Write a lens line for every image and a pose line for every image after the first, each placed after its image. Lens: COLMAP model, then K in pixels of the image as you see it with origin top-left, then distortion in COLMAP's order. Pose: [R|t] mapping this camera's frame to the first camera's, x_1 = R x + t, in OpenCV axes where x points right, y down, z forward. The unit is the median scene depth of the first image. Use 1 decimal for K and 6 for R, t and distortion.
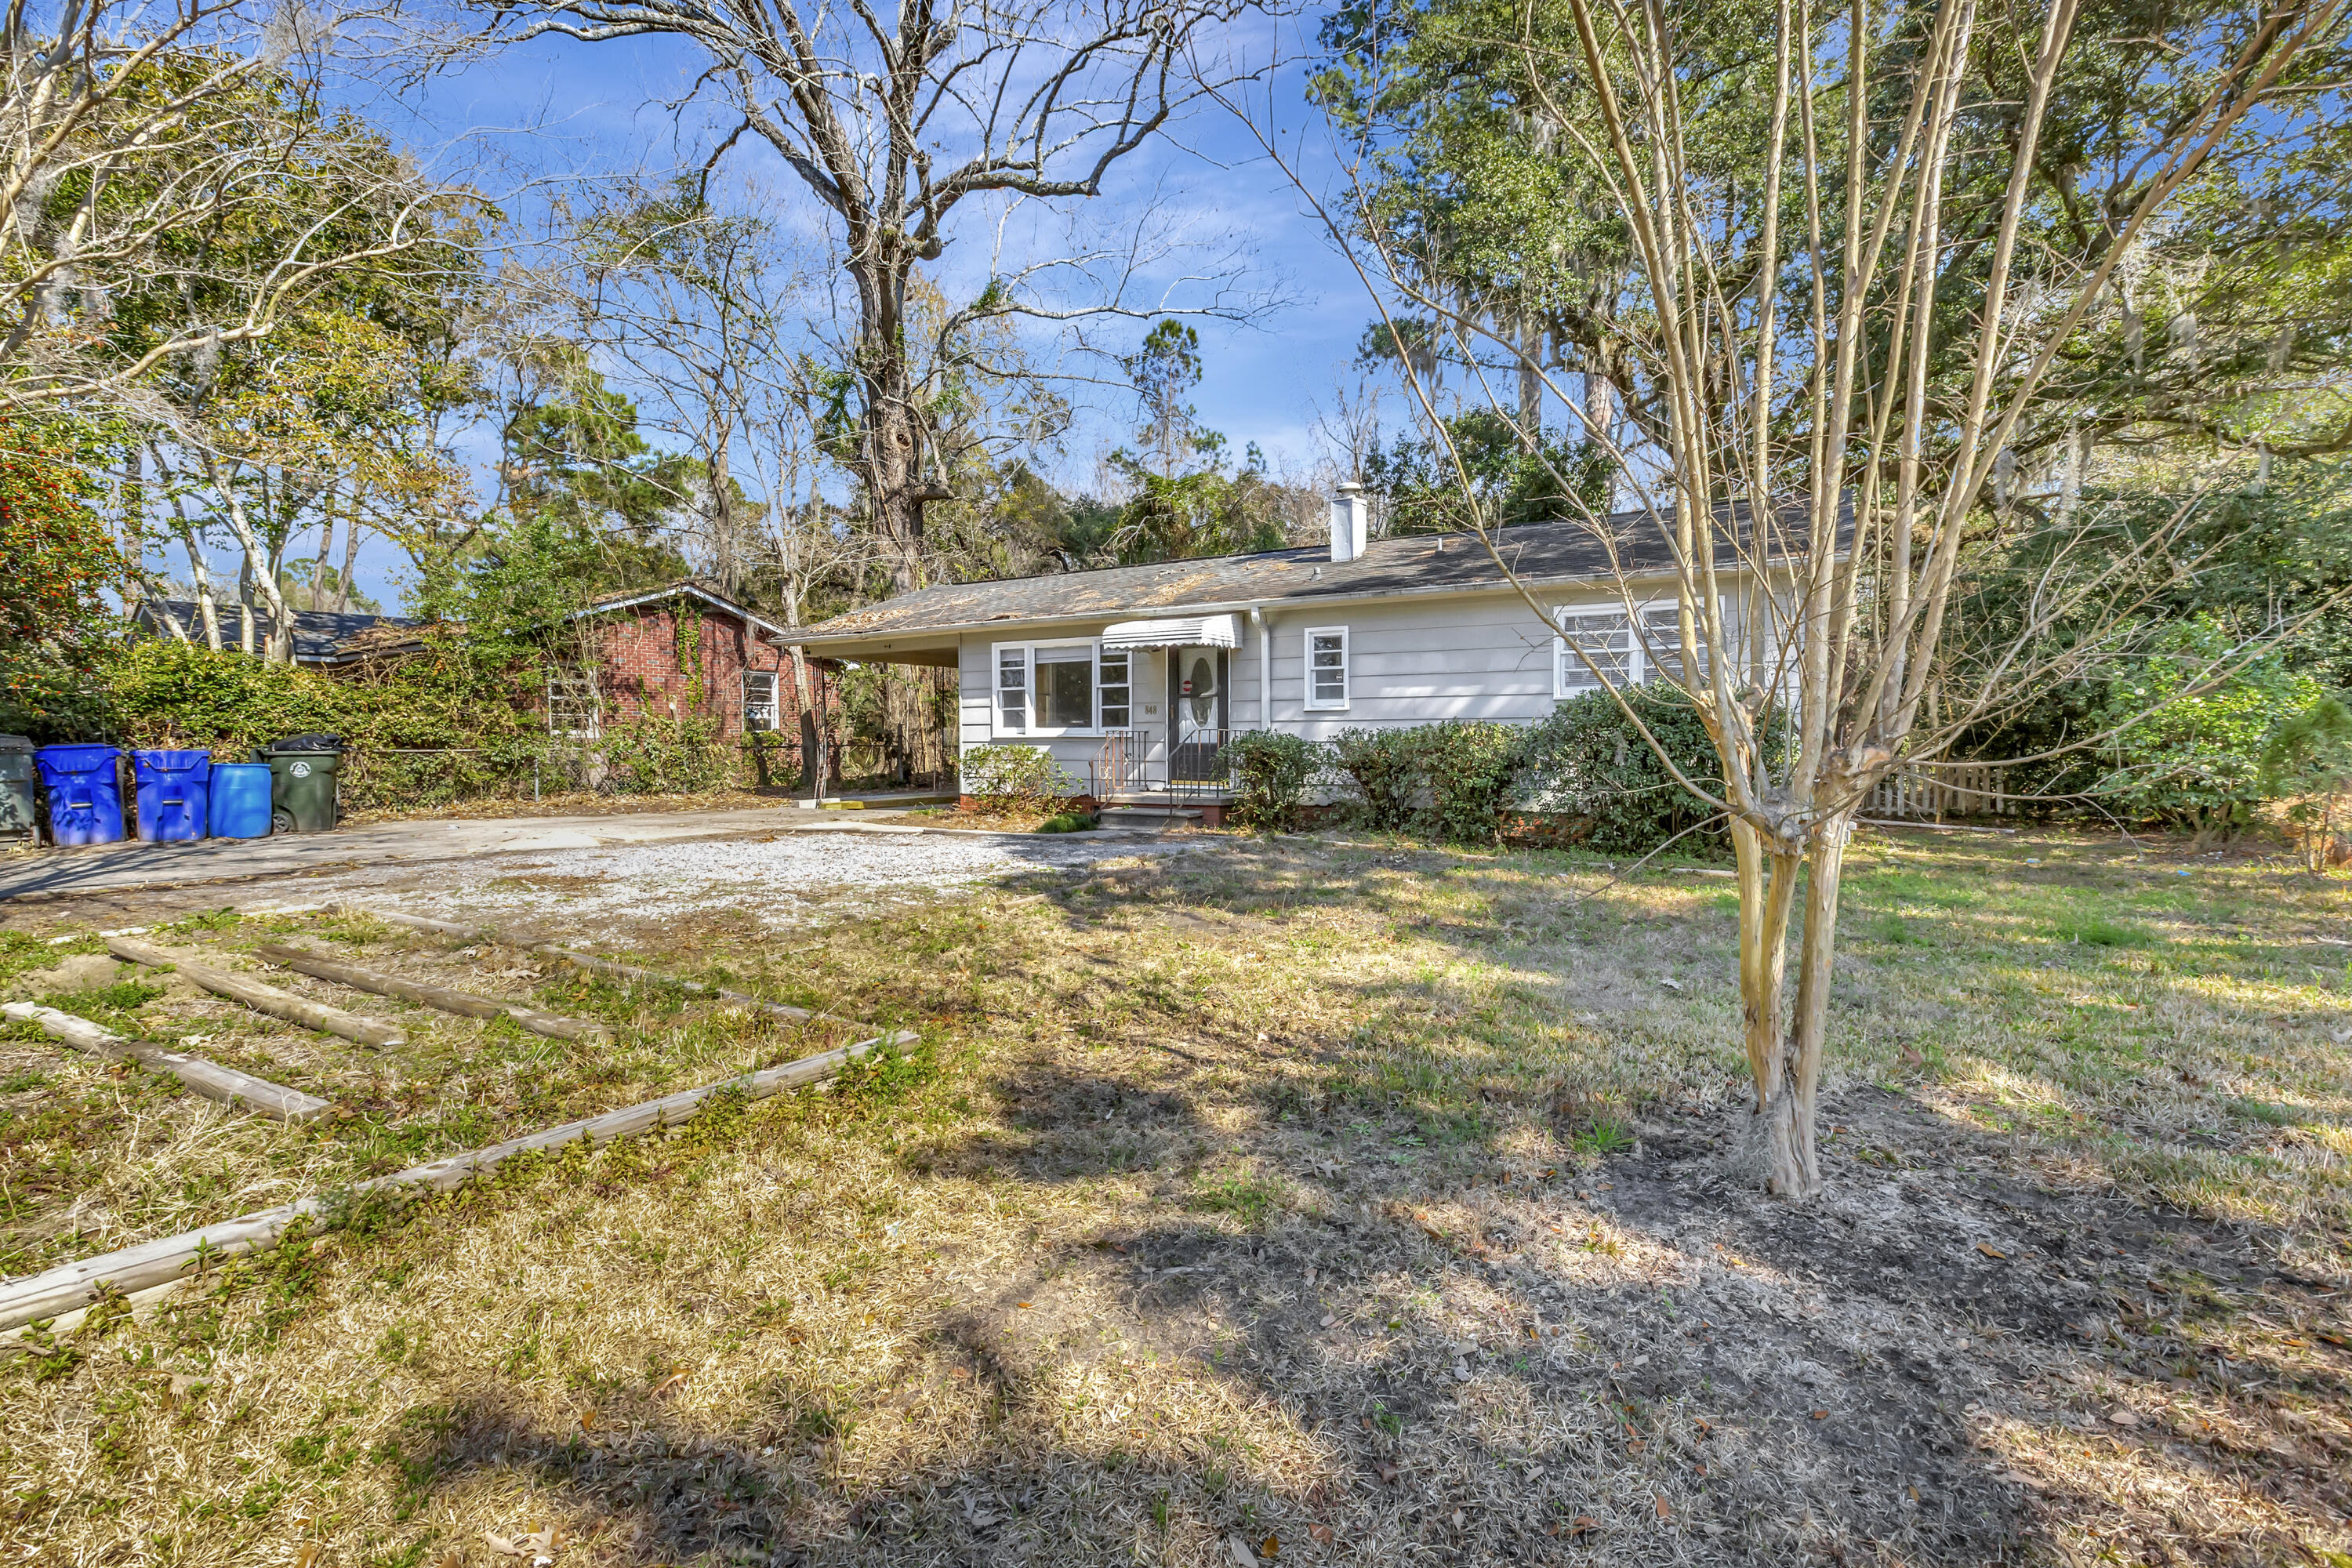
lens RADIAL K [[1058.1, 0, 1167.8], [0, 1058.1, 779.2], [0, 0, 1]] dist [0.002803, -0.001458]
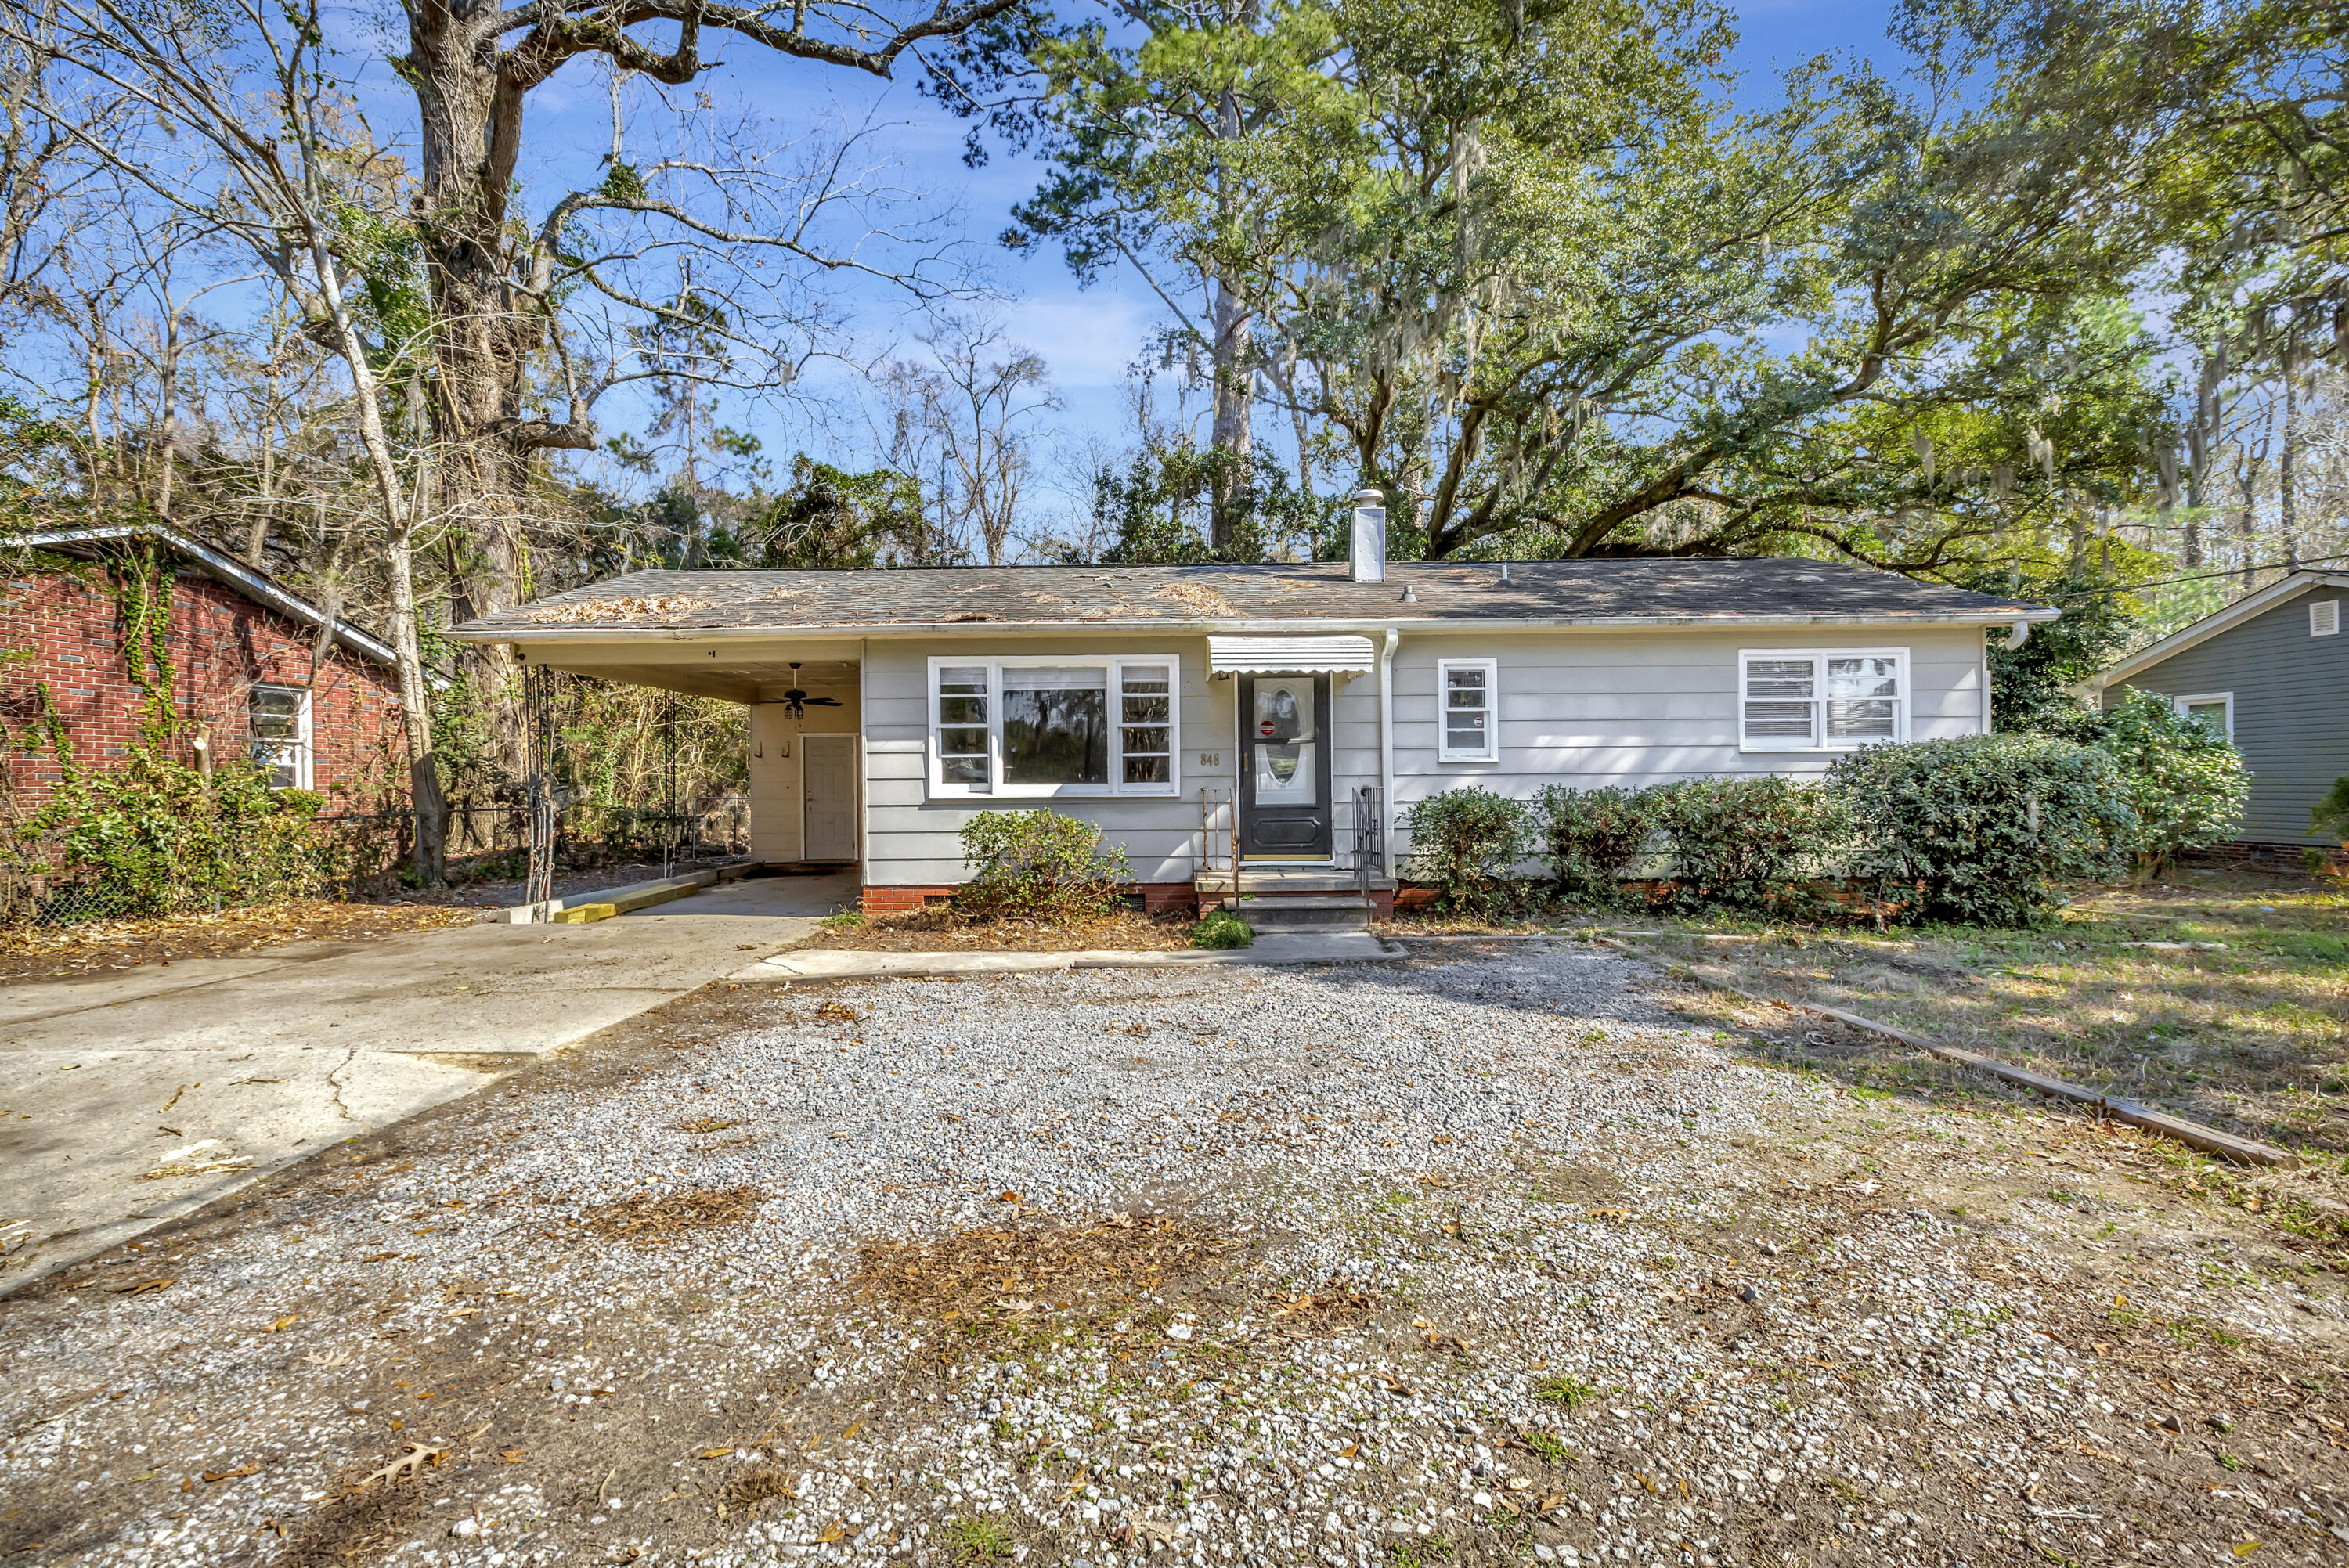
lens RADIAL K [[1056.7, 0, 1177.5], [0, 1056.7, 785.6], [0, 0, 1]] dist [0.002803, -0.001458]
pose [[0.857067, -0.004571, 0.515185, -0.385168], [0.025177, 0.999138, -0.033021, -0.022727], [-0.514590, 0.041272, 0.856443, 0.365962]]
